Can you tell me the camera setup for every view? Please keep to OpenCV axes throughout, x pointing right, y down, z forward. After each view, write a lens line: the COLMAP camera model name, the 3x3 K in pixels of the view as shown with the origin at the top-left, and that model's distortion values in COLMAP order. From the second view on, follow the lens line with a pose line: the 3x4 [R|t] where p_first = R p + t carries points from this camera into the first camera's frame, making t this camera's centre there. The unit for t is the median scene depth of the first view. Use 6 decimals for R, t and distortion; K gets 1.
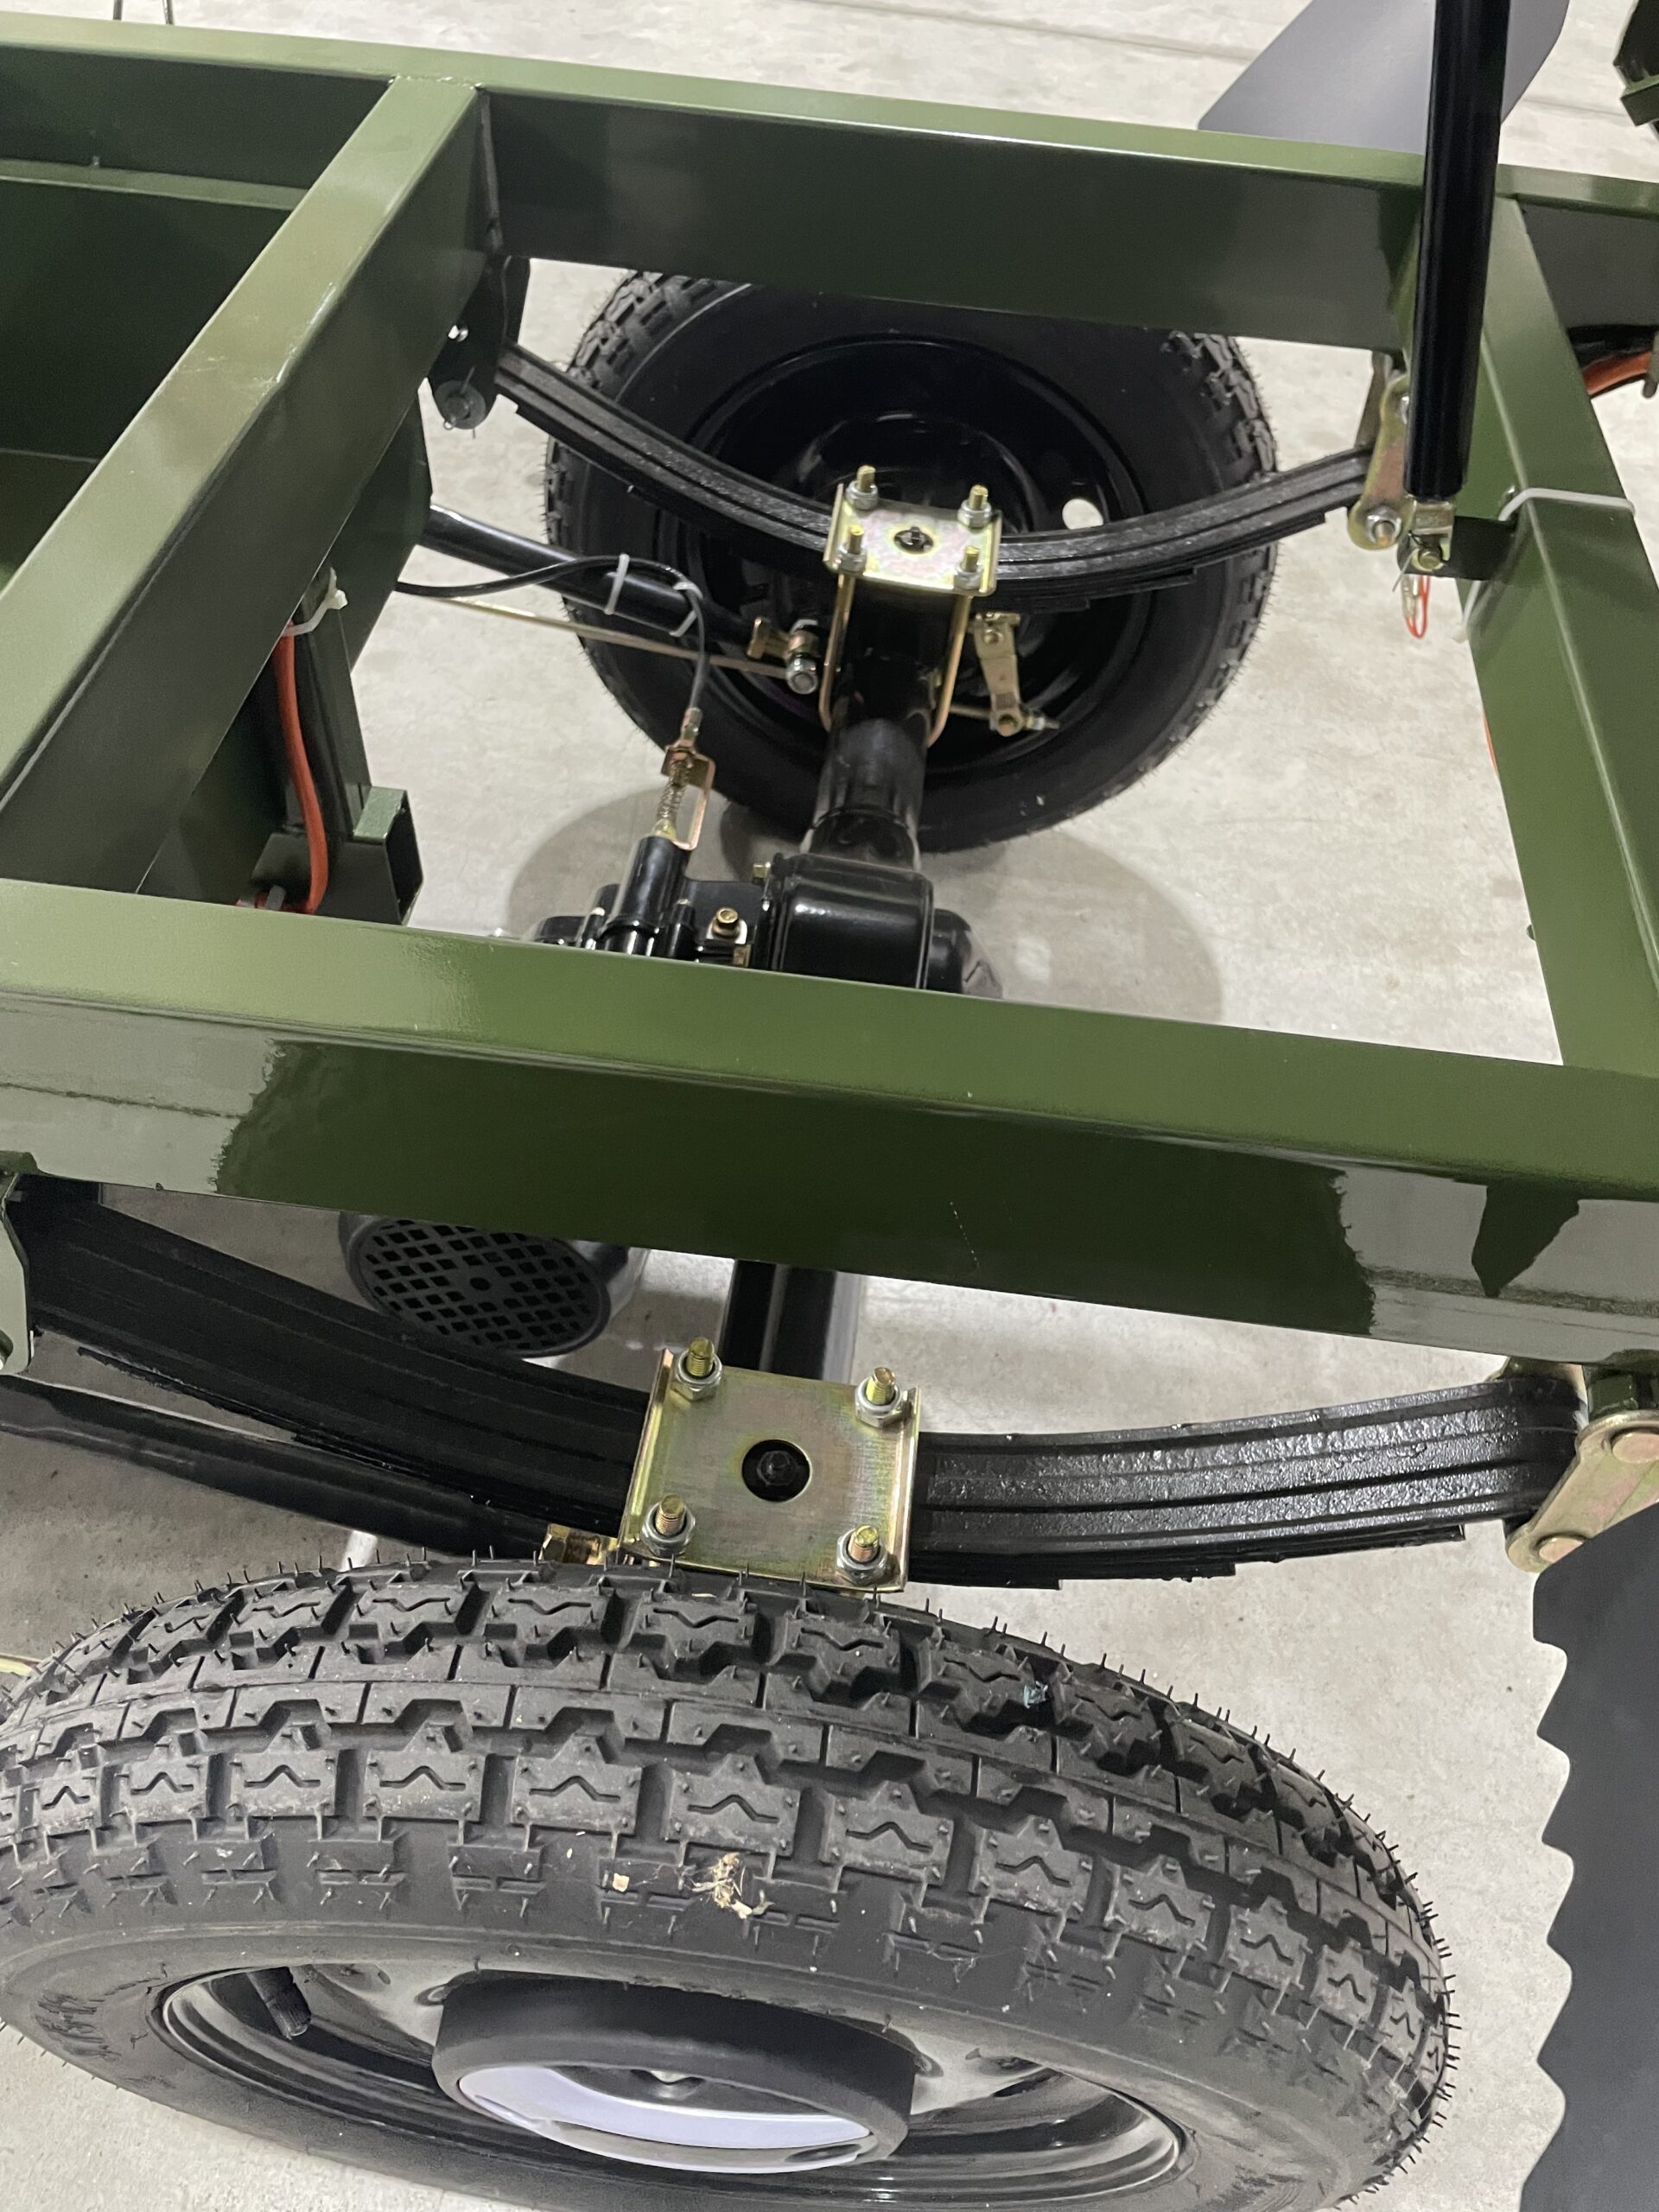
lens RADIAL K [[1682.5, 0, 812.5], [0, 1682.5, 1115.9], [0, 0, 1]] dist [0.062142, -0.076752]
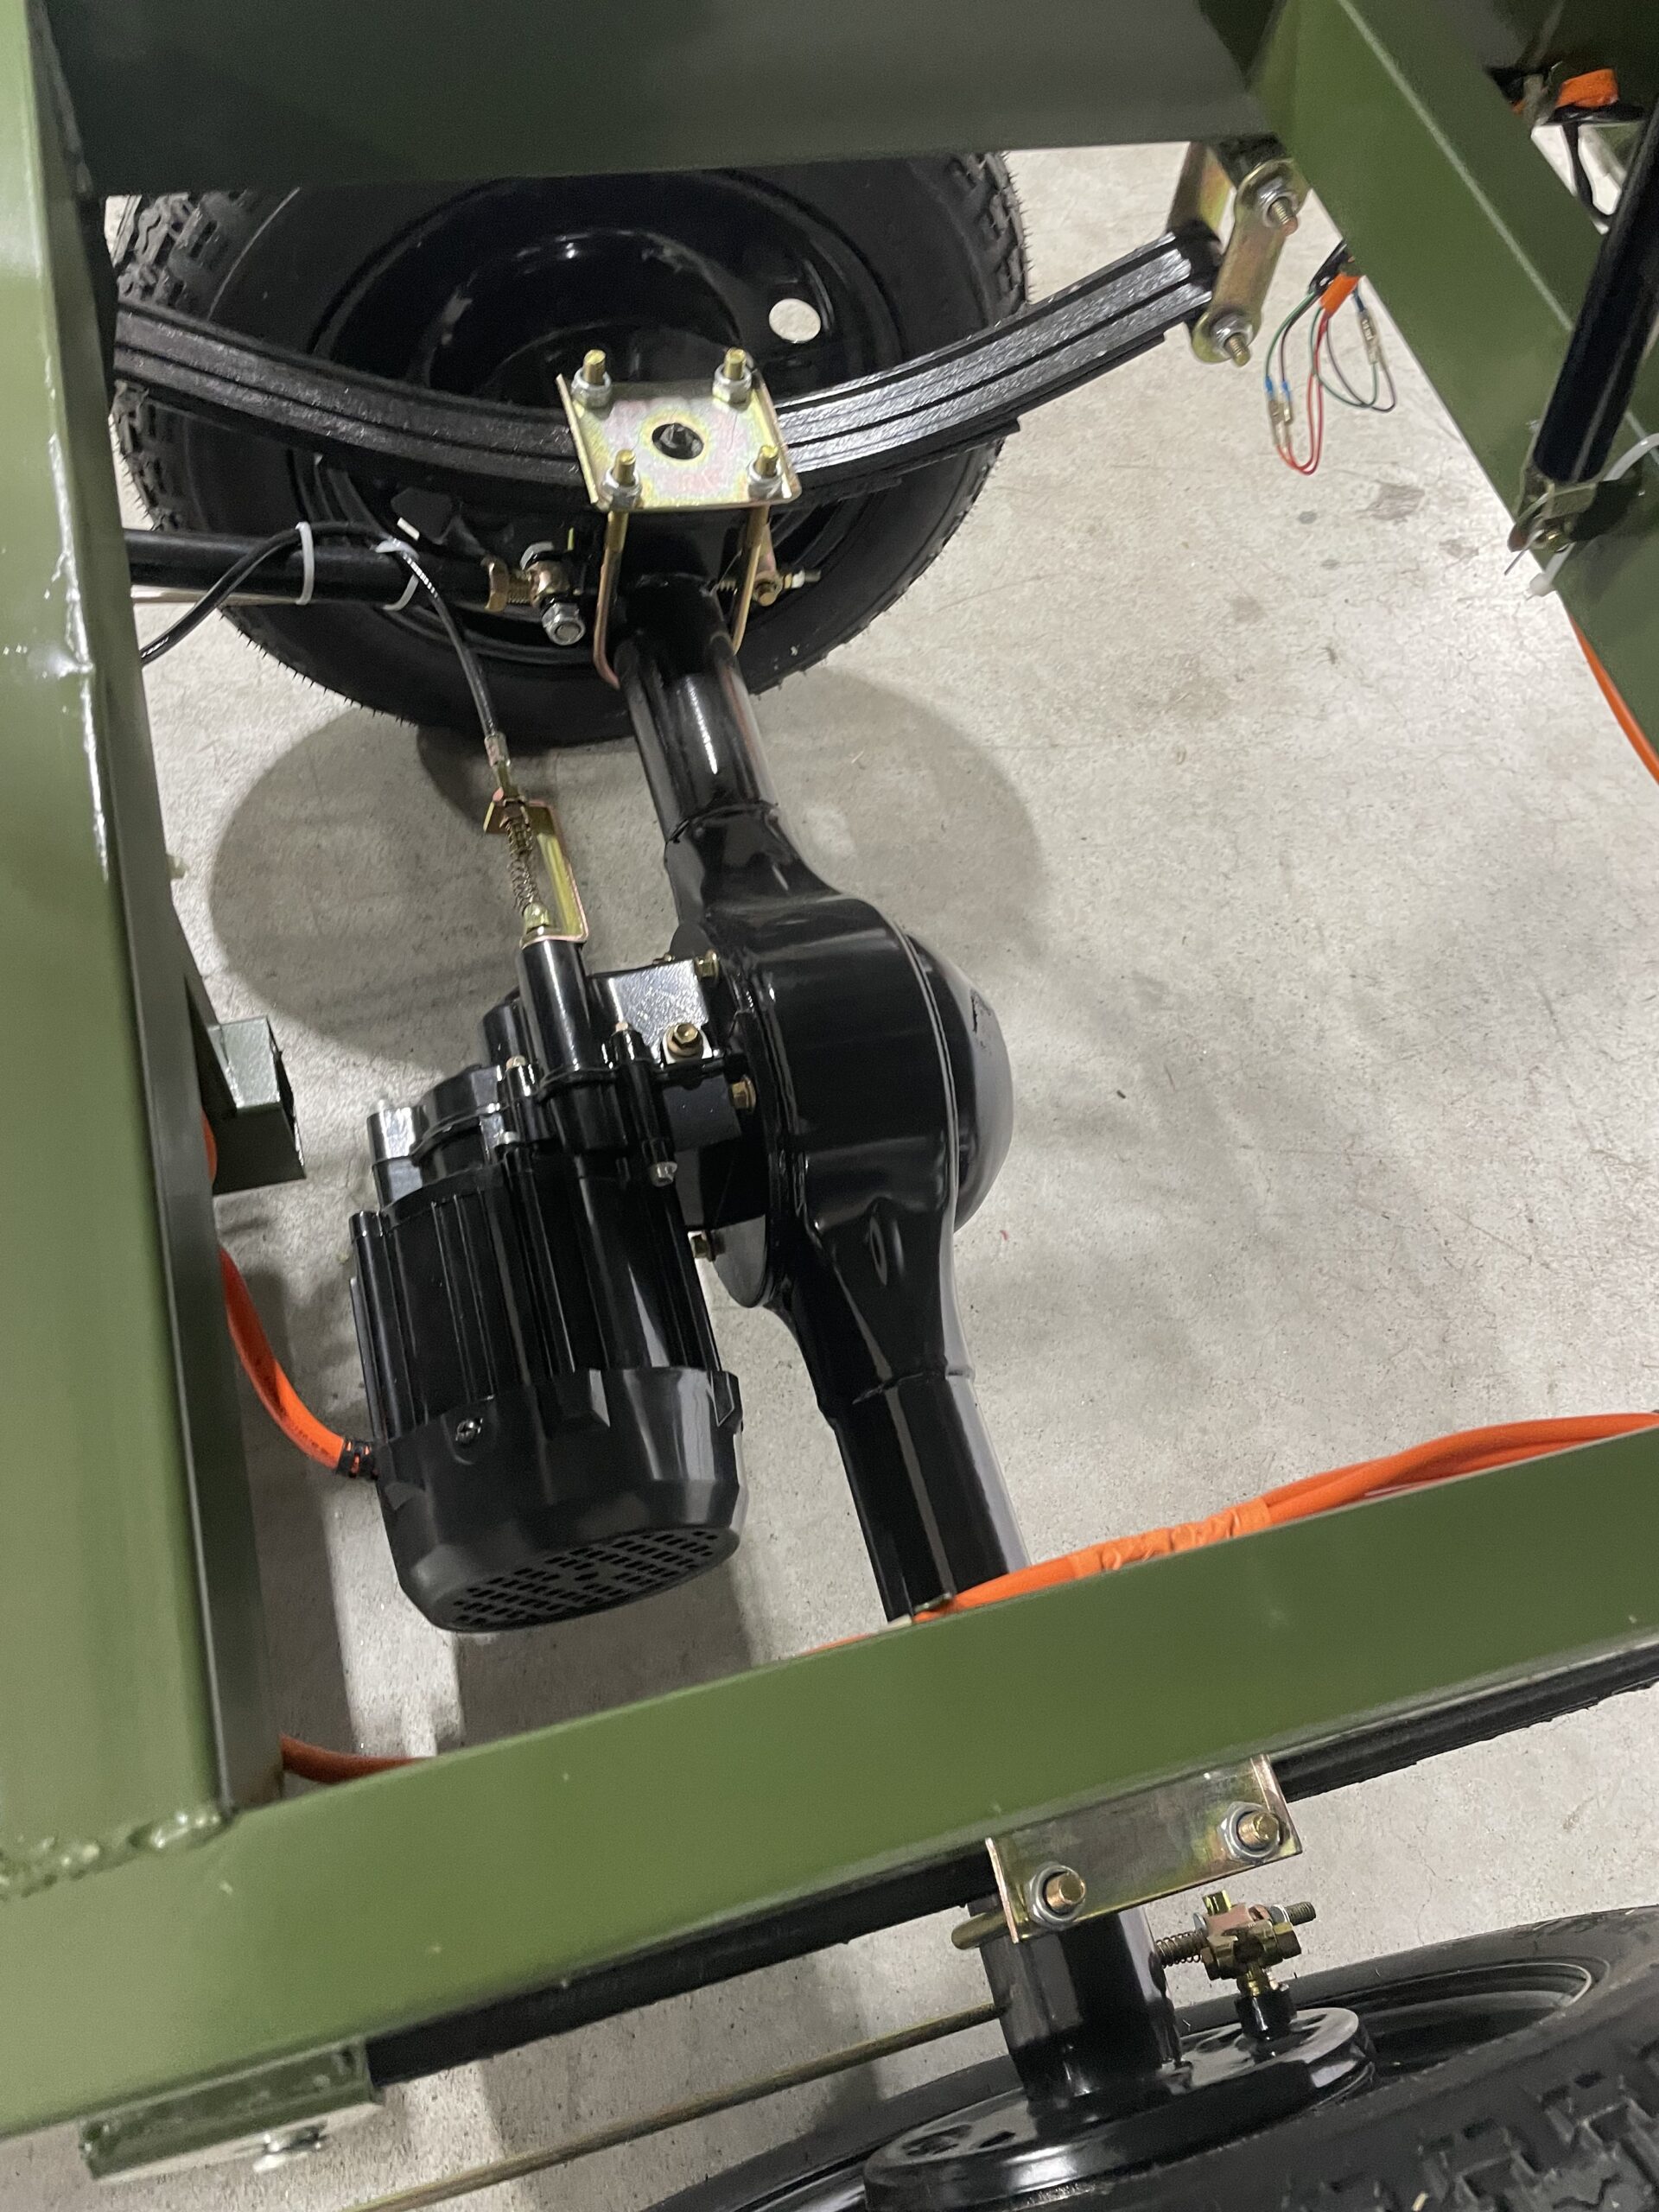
lens RADIAL K [[1682.5, 0, 840.8], [0, 1682.5, 1162.4], [0, 0, 1]] dist [0.062142, -0.076752]
pose [[0.921734, -0.311530, 0.230988, -0.154958], [0.243919, 0.928728, 0.279228, -0.219766], [-0.301513, -0.201031, 0.932028, 0.154373]]
